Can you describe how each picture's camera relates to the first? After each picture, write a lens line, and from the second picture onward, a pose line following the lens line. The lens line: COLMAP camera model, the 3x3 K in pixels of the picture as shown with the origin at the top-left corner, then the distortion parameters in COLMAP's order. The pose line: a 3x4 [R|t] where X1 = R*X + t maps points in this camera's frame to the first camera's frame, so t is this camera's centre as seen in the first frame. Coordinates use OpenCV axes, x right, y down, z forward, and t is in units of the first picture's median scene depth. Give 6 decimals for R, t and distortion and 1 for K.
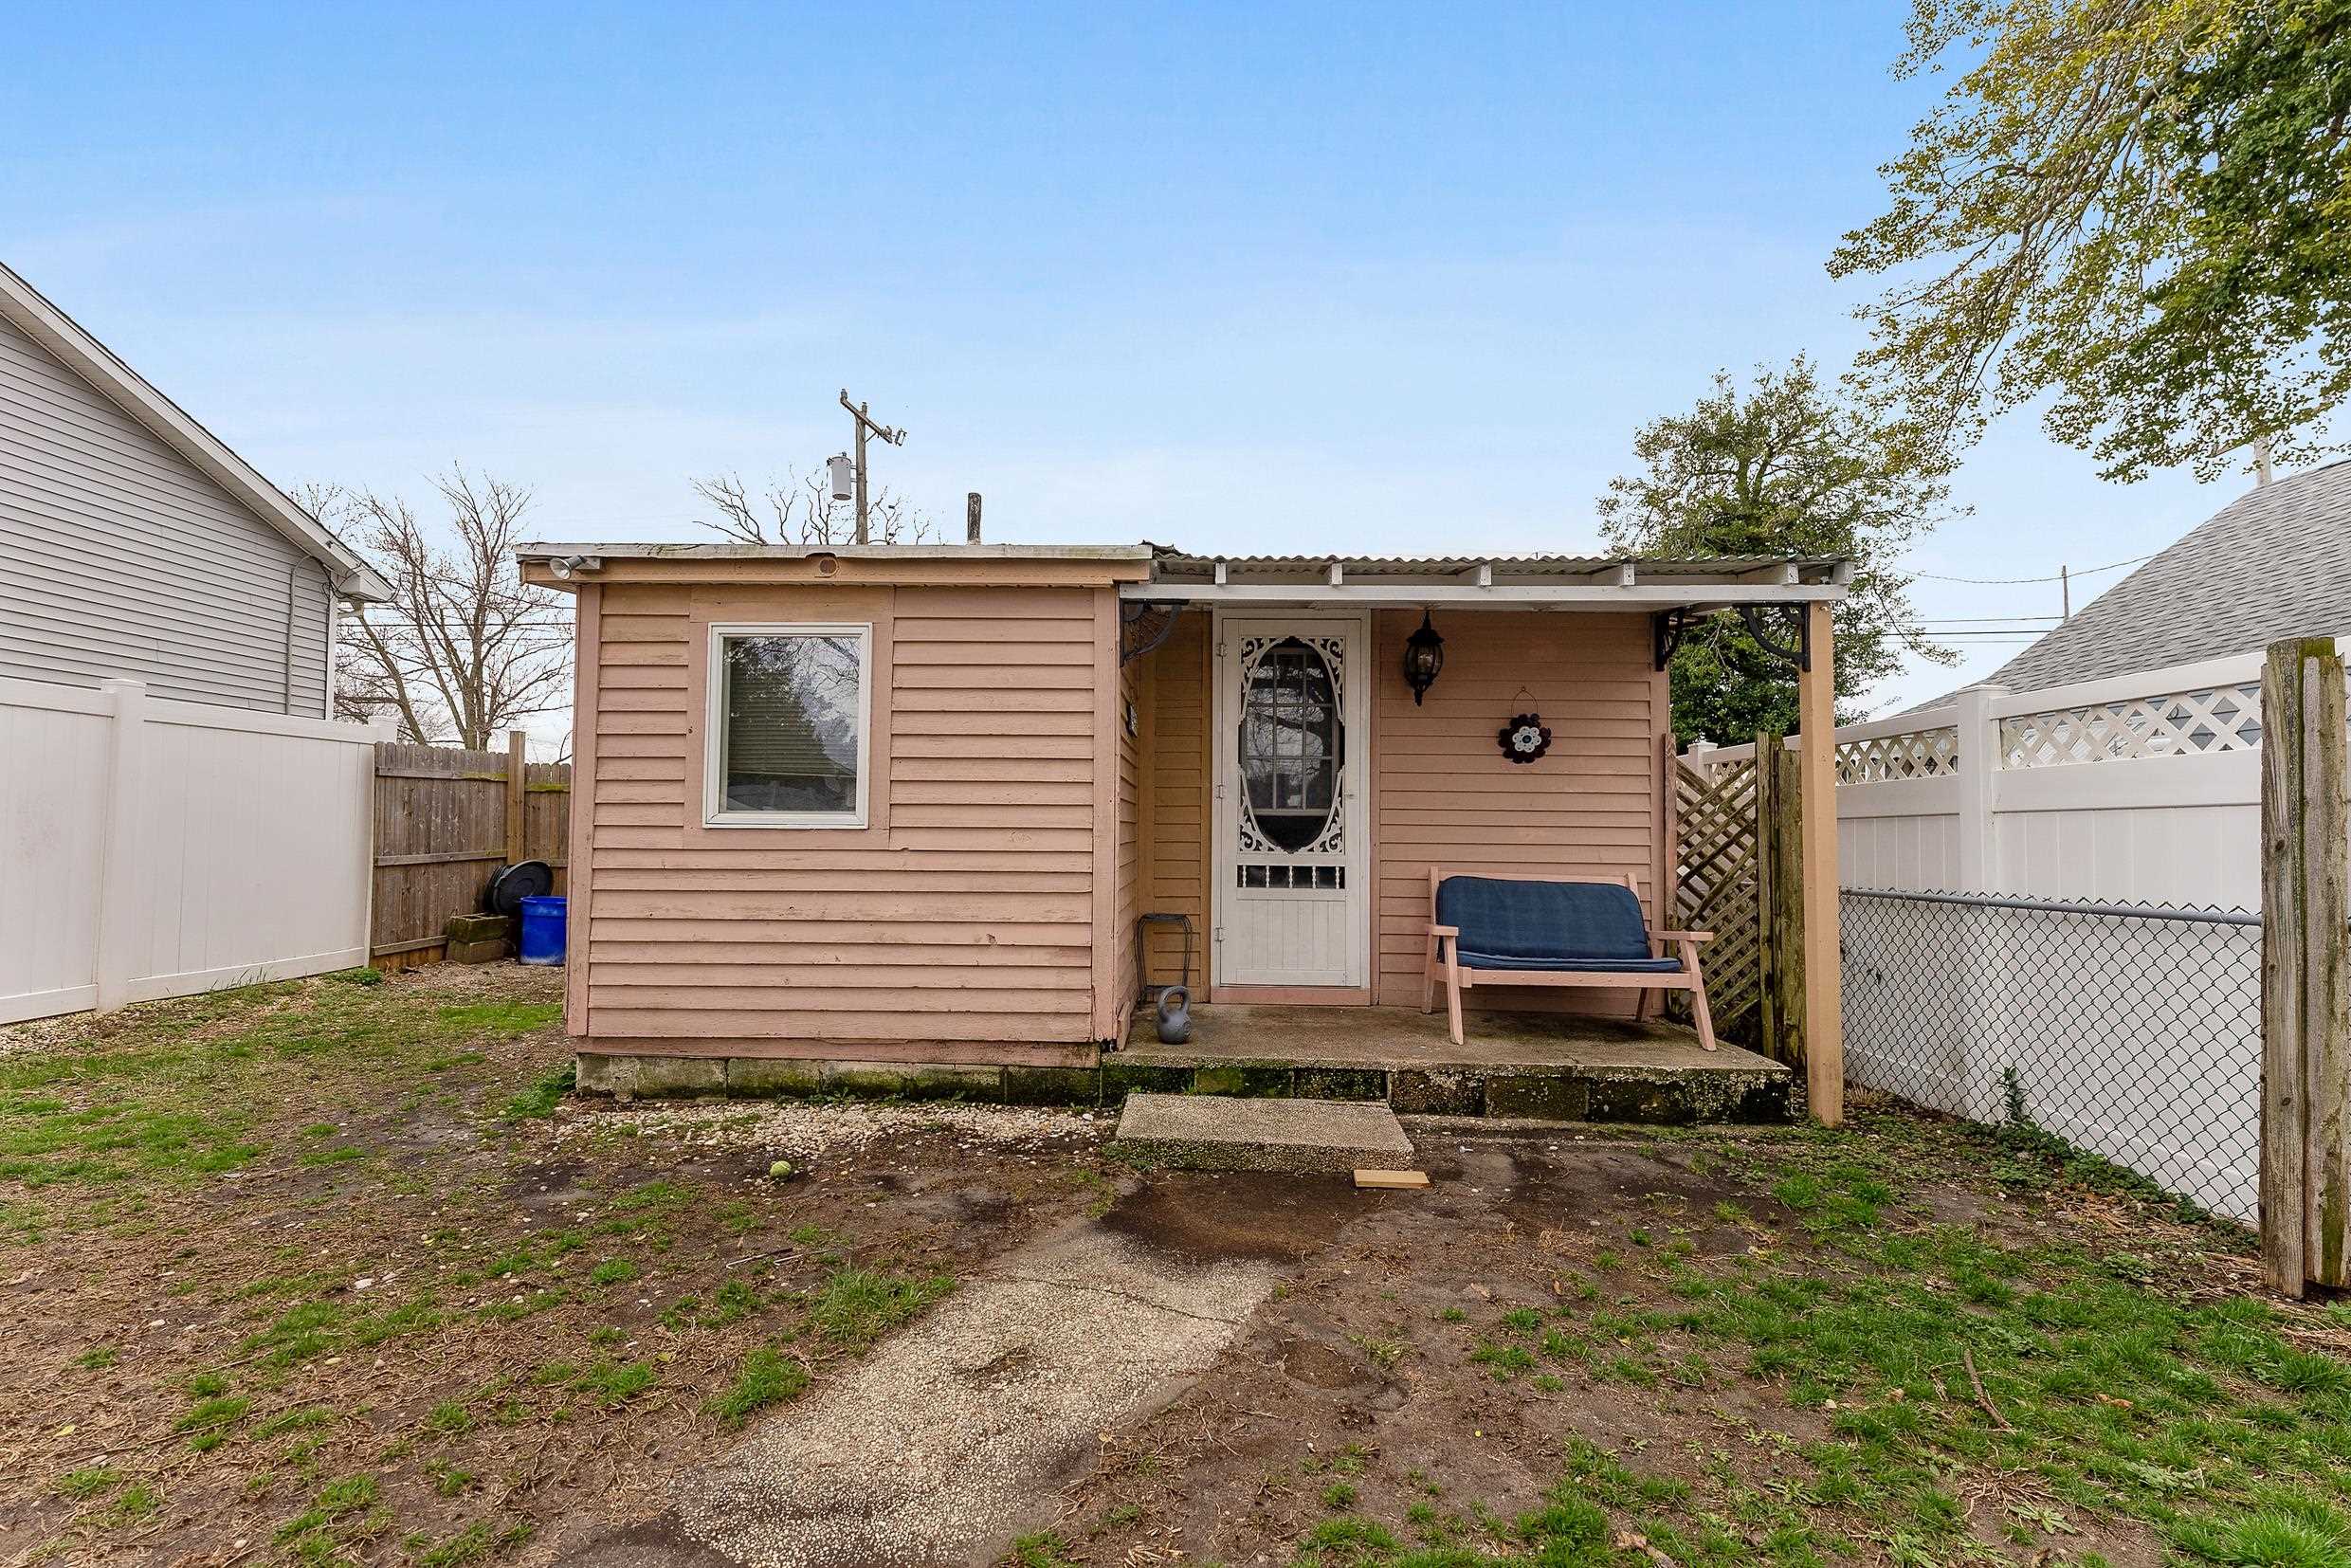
lens RADIAL K [[954.7, 0, 1116.9], [0, 954.7, 827.5], [0, 0, 1]] dist [-0.000118, -0.000031]
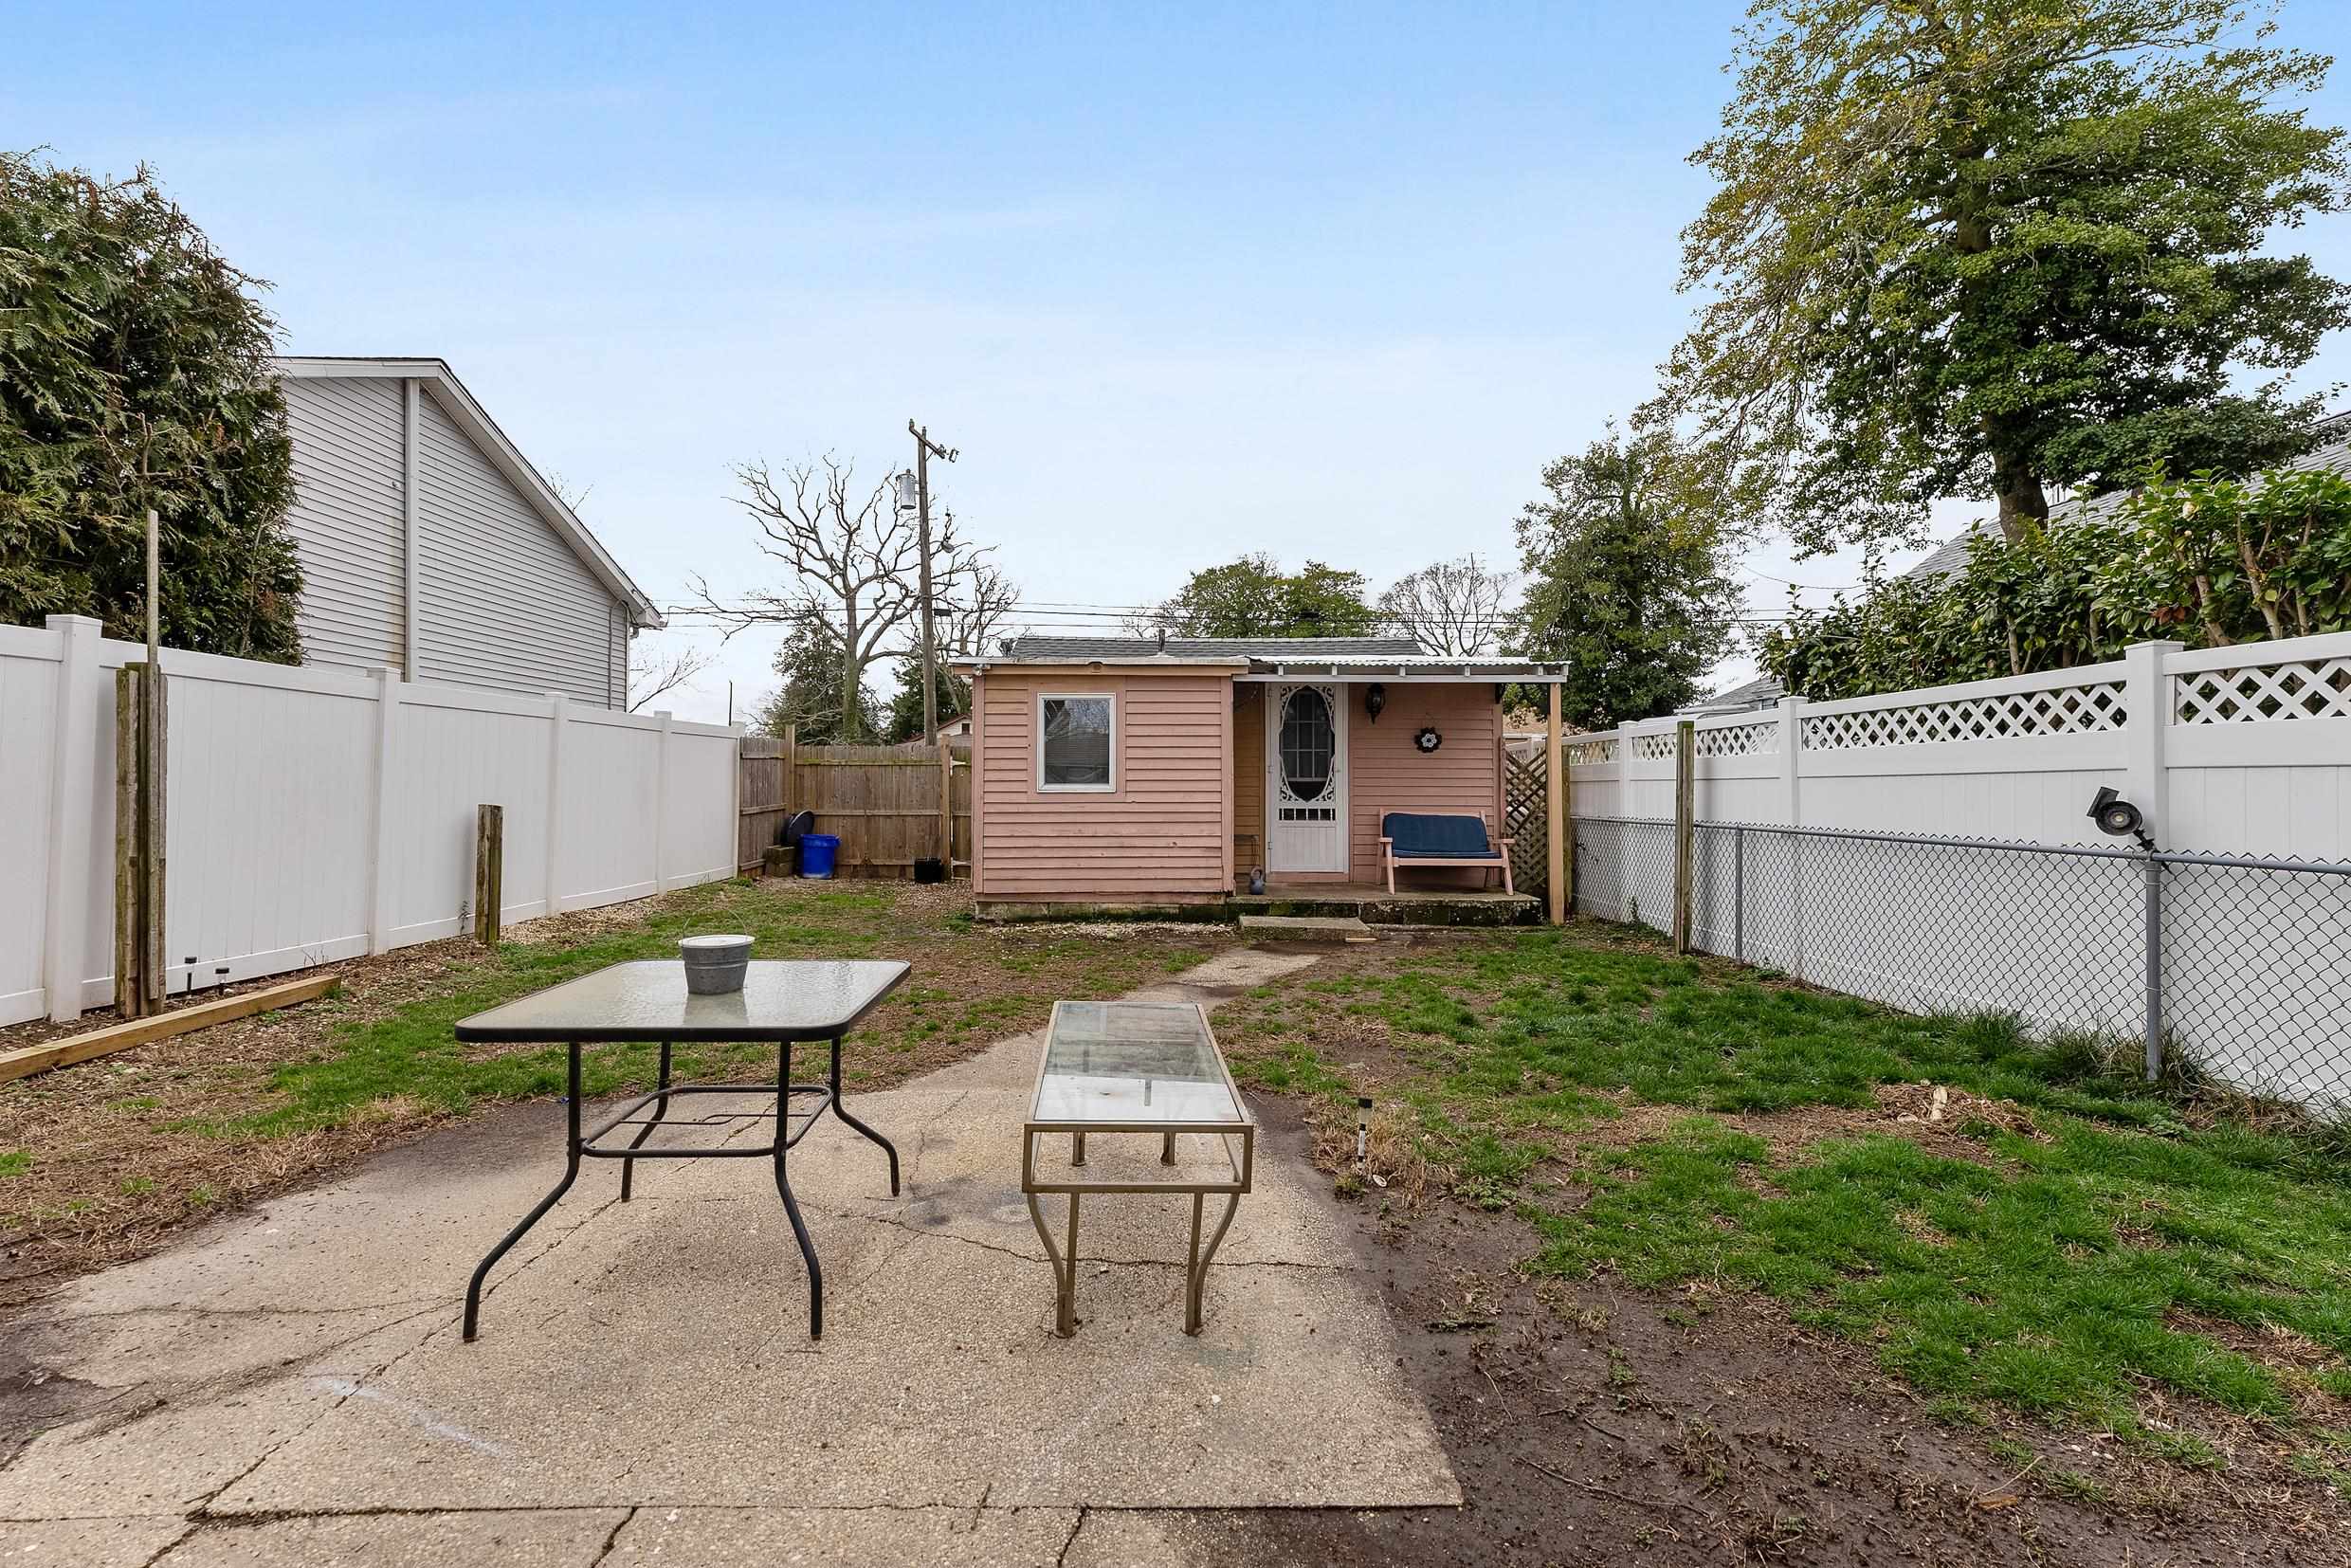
lens RADIAL K [[957.7, 0, 1175.5], [0, 957.7, 784.0], [0, 0, 1]] dist [0.001210, -0.000062]
pose [[0.995496, -0.006920, 0.094547, -0.256184], [0.006015, 0.999933, 0.009858, -0.028353], [-0.094609, -0.009245, 0.995472, -0.860013]]
